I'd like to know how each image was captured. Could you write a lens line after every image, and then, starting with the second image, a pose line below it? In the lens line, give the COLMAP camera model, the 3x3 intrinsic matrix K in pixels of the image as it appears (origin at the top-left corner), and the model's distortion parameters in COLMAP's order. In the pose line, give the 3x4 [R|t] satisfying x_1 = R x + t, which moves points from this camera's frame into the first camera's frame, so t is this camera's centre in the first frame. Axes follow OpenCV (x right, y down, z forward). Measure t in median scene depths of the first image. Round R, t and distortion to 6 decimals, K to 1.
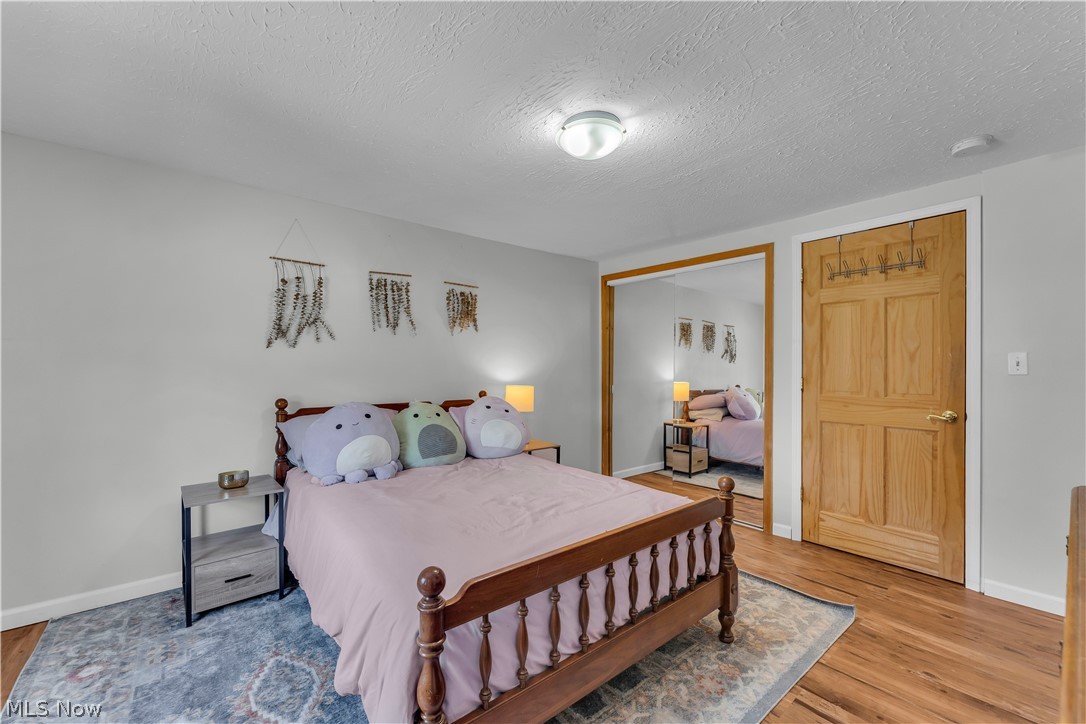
lens RADIAL K [[439.3, 0, 544.9], [0, 439.3, 367.0], [0, 0, 1]] dist [0.000960, 0.000243]
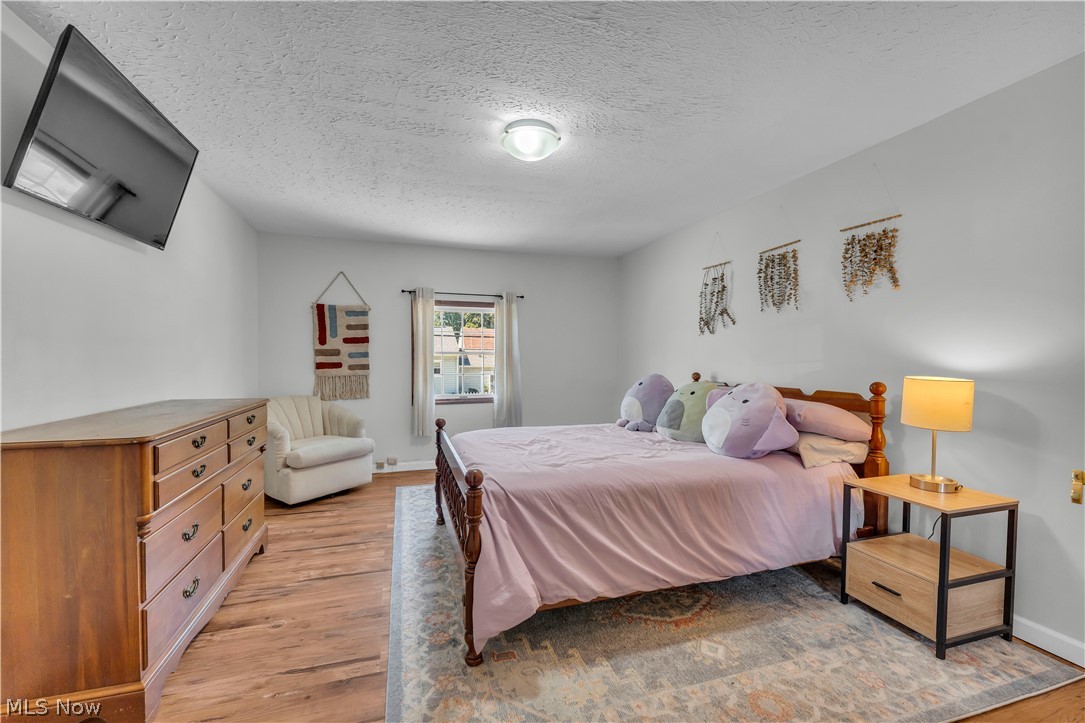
lens RADIAL K [[444.7, 0, 535.5], [0, 444.7, 365.4], [0, 0, 1]] dist [-0.000482, 0.000009]
pose [[-0.385746, 0.010567, -0.922544, 1.096060], [-0.009189, 0.999841, 0.015295, 0.042896], [0.922559, 0.014378, -0.385588, 1.371505]]
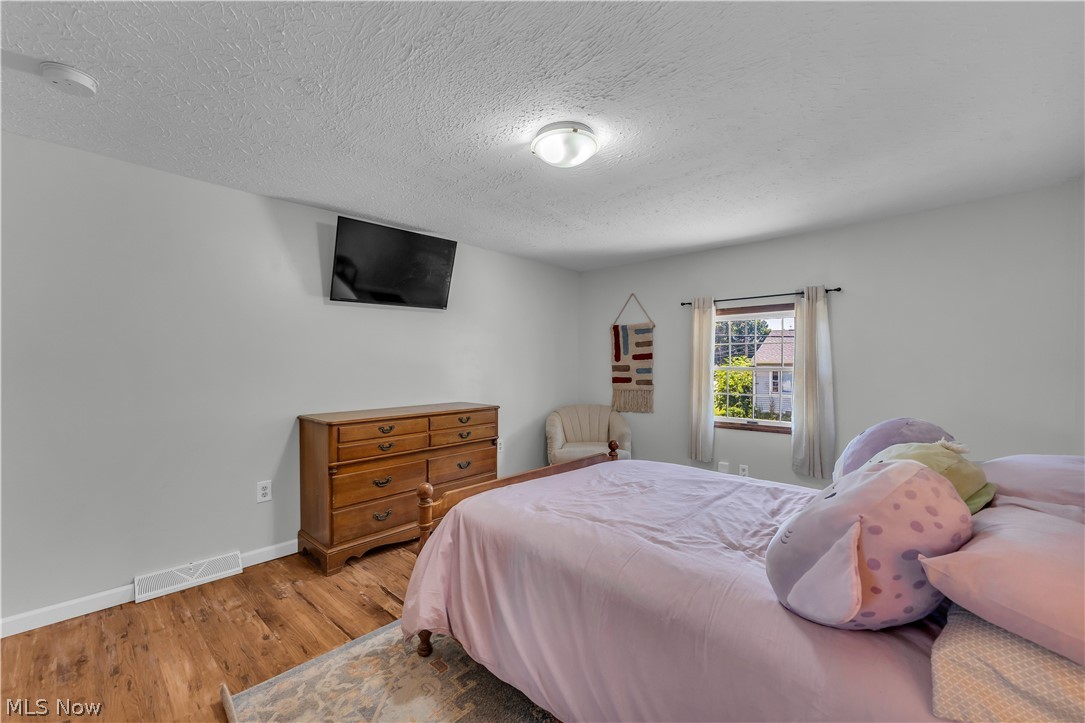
lens RADIAL K [[444.7, 0, 535.5], [0, 444.7, 365.4], [0, 0, 1]] dist [-0.000482, 0.000009]
pose [[-0.993799, -0.001906, -0.111171, 0.270746], [-0.002956, 0.999953, 0.009277, -0.010823], [0.111148, 0.009548, -0.993758, 1.903939]]
